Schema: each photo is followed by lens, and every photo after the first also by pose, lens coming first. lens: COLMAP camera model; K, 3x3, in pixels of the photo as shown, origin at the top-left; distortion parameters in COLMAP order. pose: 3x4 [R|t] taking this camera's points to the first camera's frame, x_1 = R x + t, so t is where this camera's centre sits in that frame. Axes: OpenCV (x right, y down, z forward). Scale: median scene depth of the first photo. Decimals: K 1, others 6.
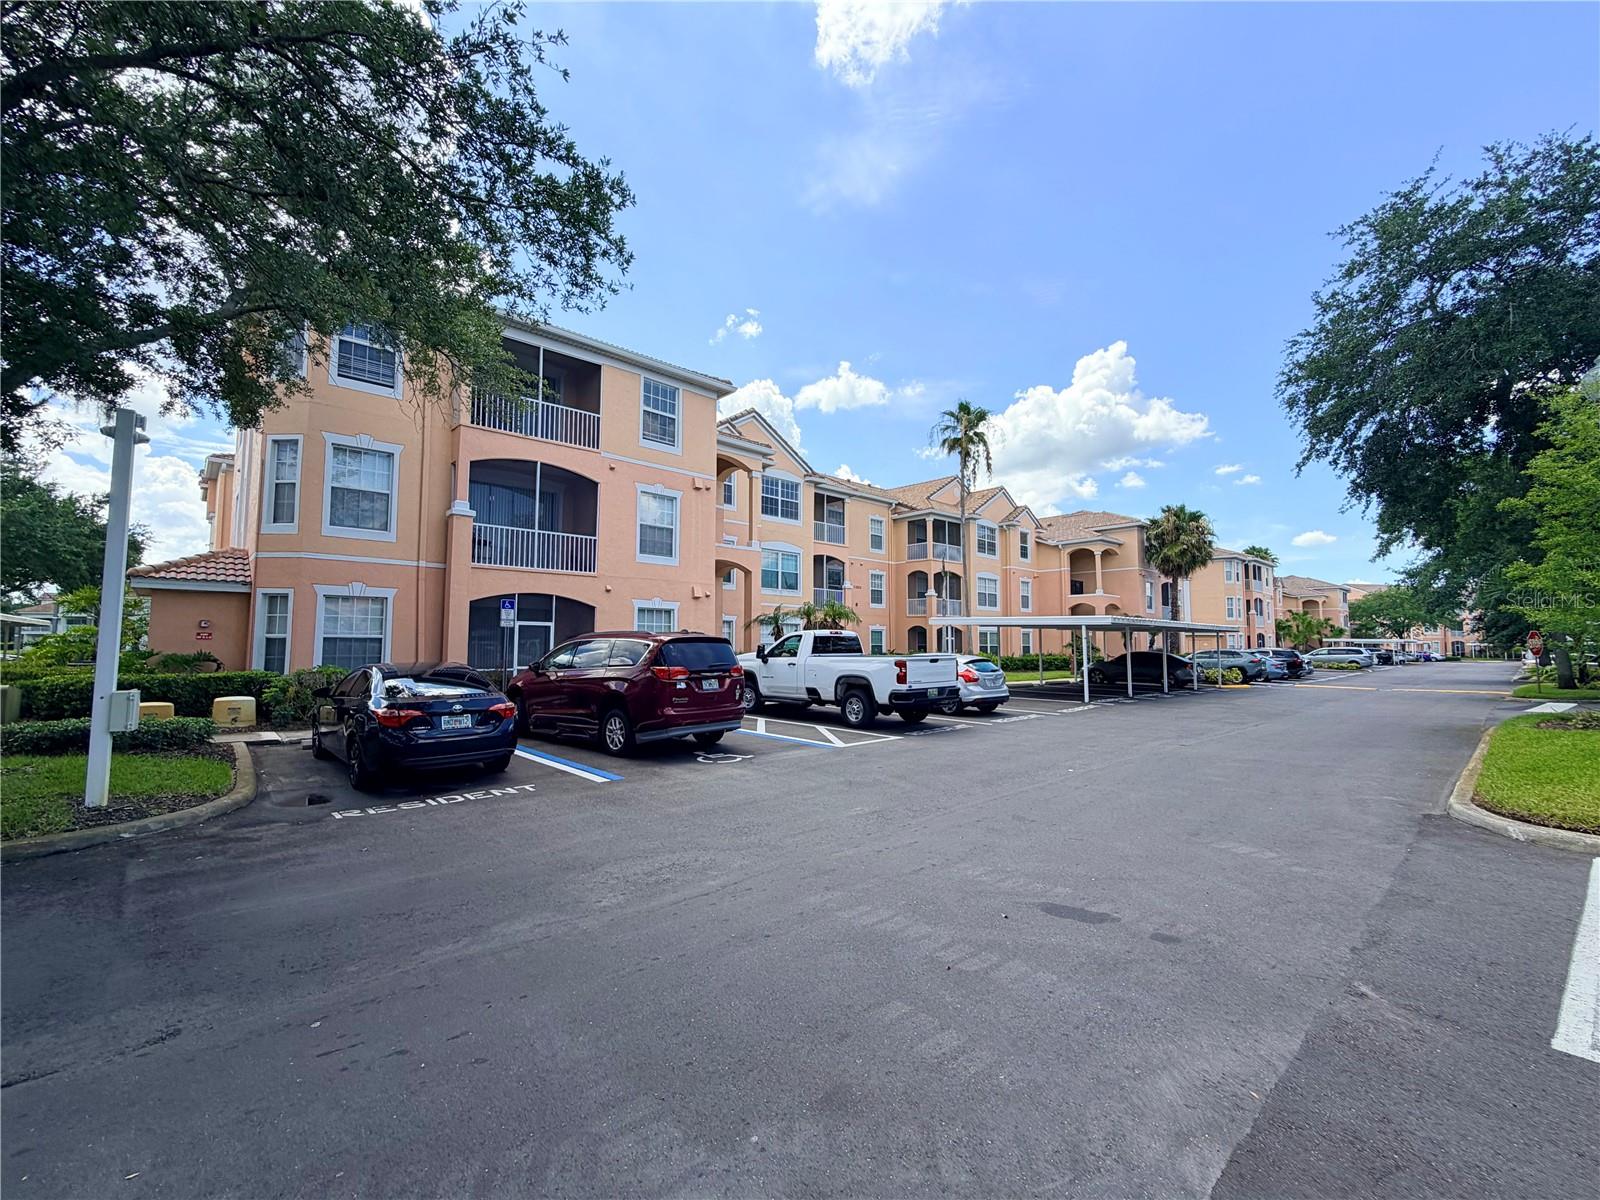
lens RADIAL K [[676.5, 0, 800.0], [0, 676.5, 600.0], [0, 0, 1]] dist [-0.000646, 0.000059]
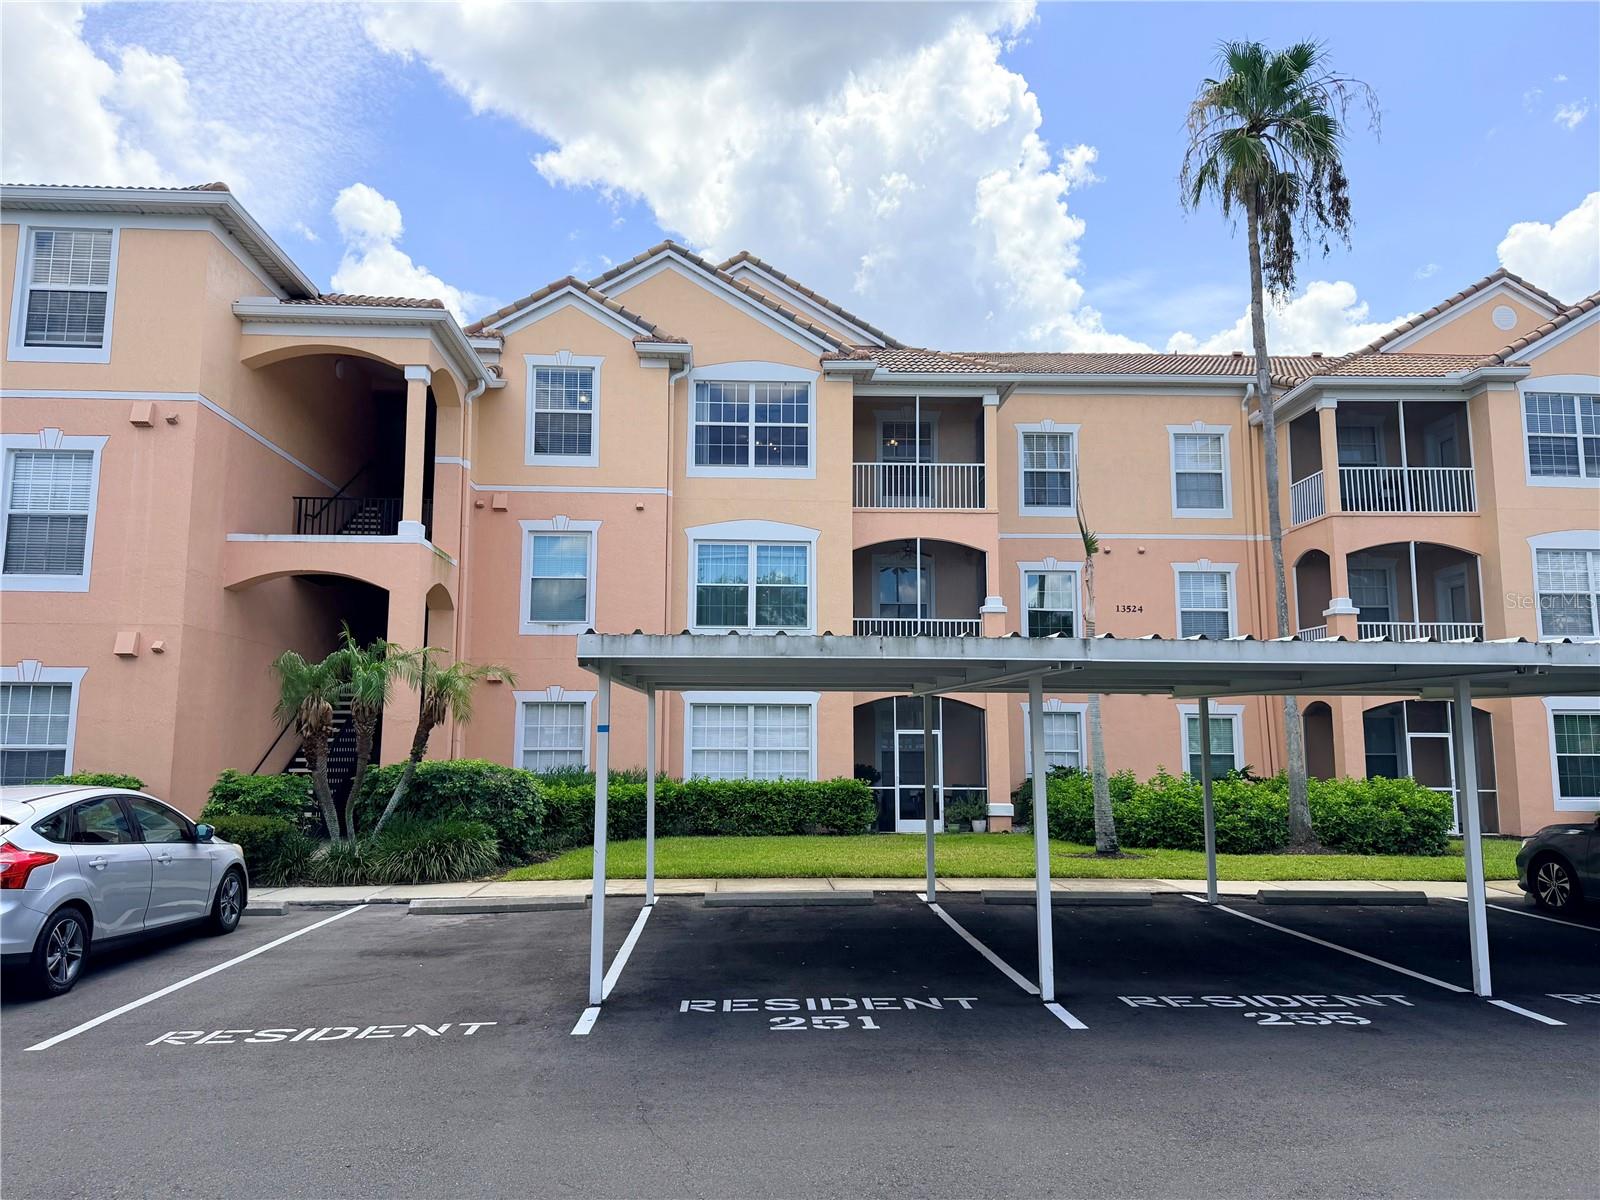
lens RADIAL K [[1121.9, 0, 792.0], [0, 1121.9, 603.9], [0, 0, 1]] dist [0.097386, -0.146436]
pose [[0.763565, -0.086252, -0.639945, 0.945132], [0.044770, 0.995725, -0.080786, 0.060393], [0.644177, 0.033035, 0.764163, 0.943968]]
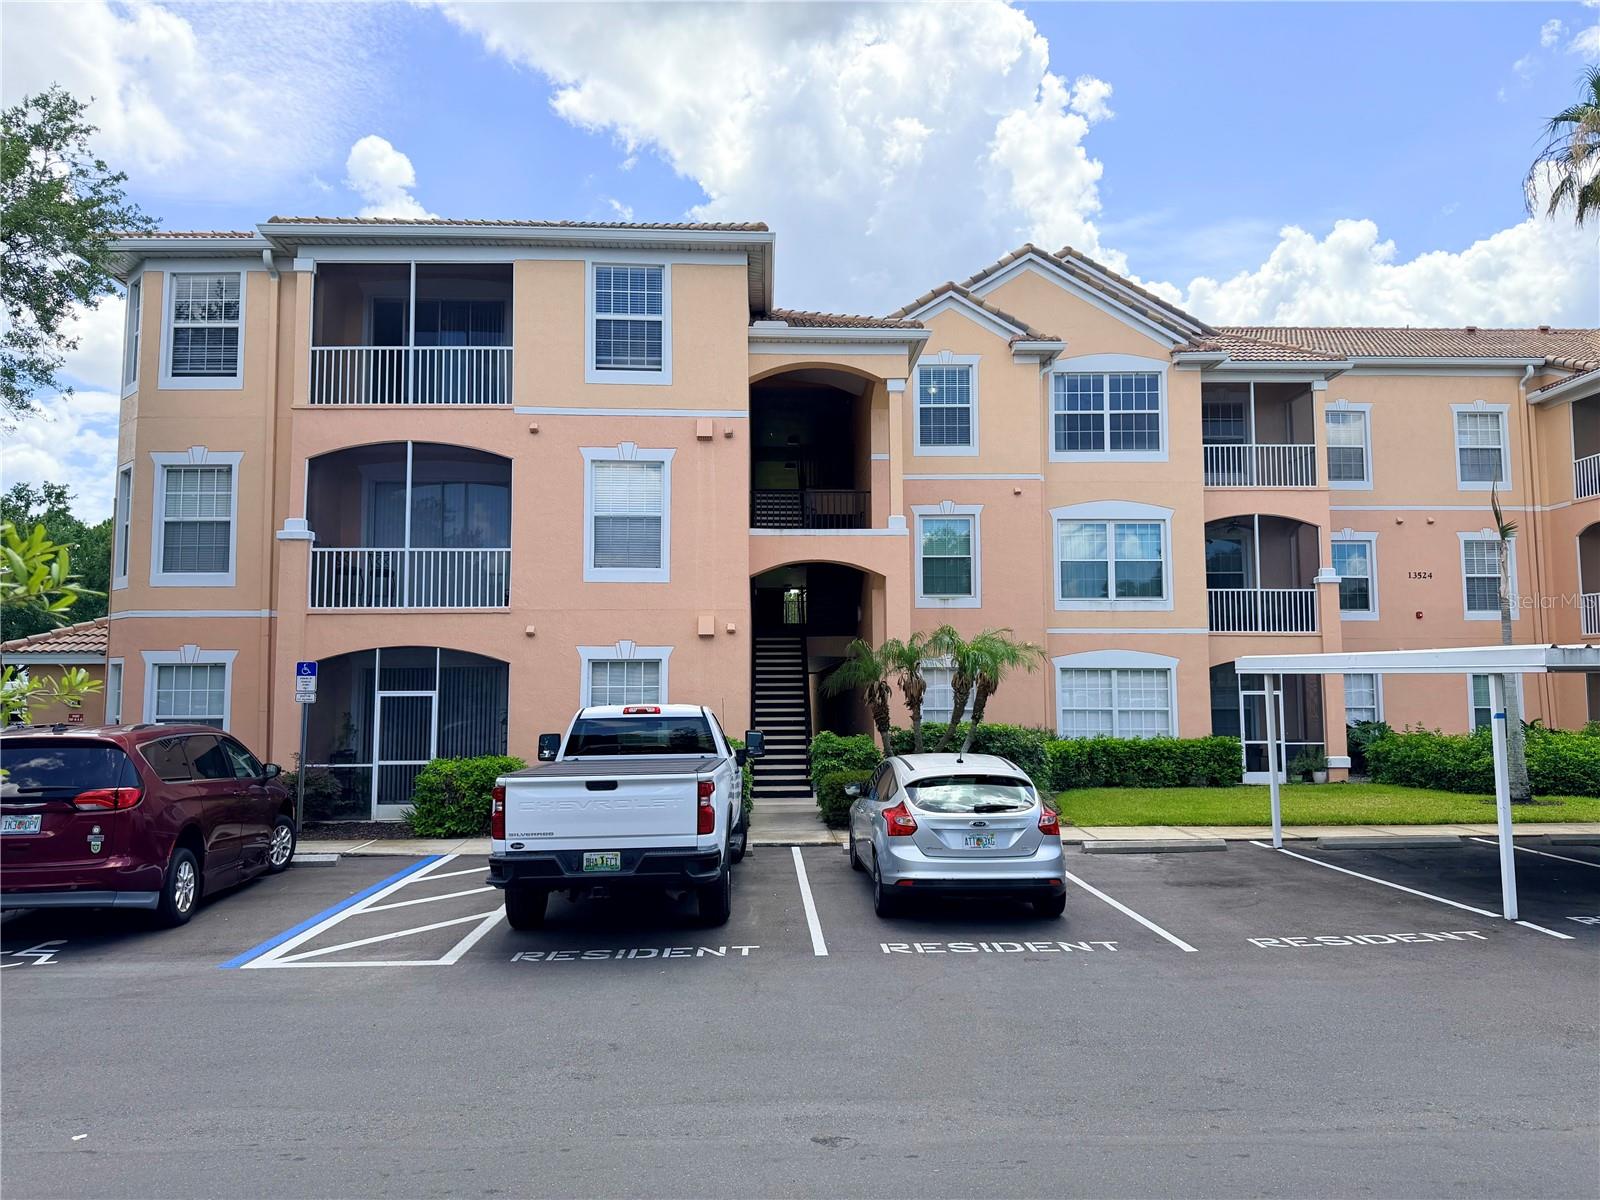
lens RADIAL K [[1119.3, 0, 778.6], [0, 1119.3, 595.3], [0, 0, 1]] dist [0.097339, -0.165995]
pose [[0.749785, -0.068100, -0.658168, 0.662071], [0.053021, 0.997675, -0.042827, 0.007337], [0.659554, -0.002785, 0.751652, 0.485832]]
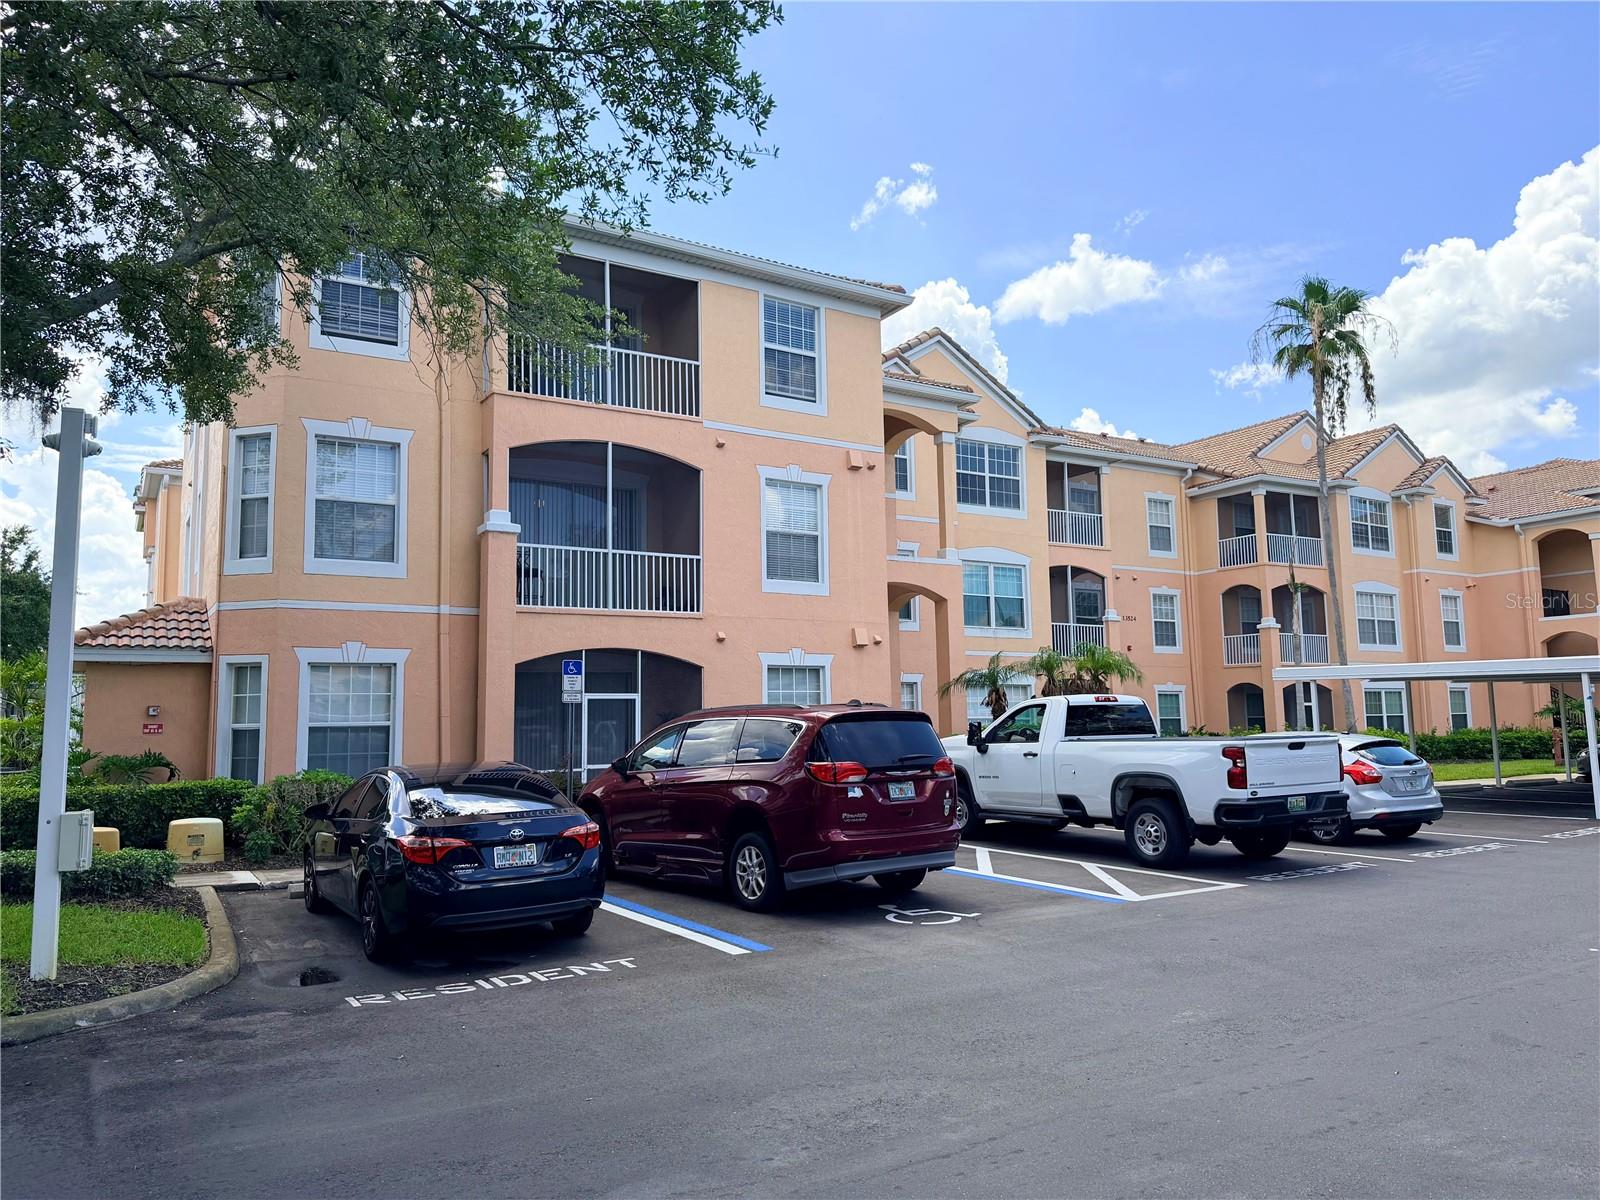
lens RADIAL K [[1121.9, 0, 792.0], [0, 1121.9, 603.9], [0, 0, 1]] dist [0.097386, -0.146436]
pose [[0.979615, -0.042433, -0.196352, -0.017780], [0.034784, 0.998502, -0.042240, -0.001369], [0.197851, 0.034549, 0.979623, -0.001970]]
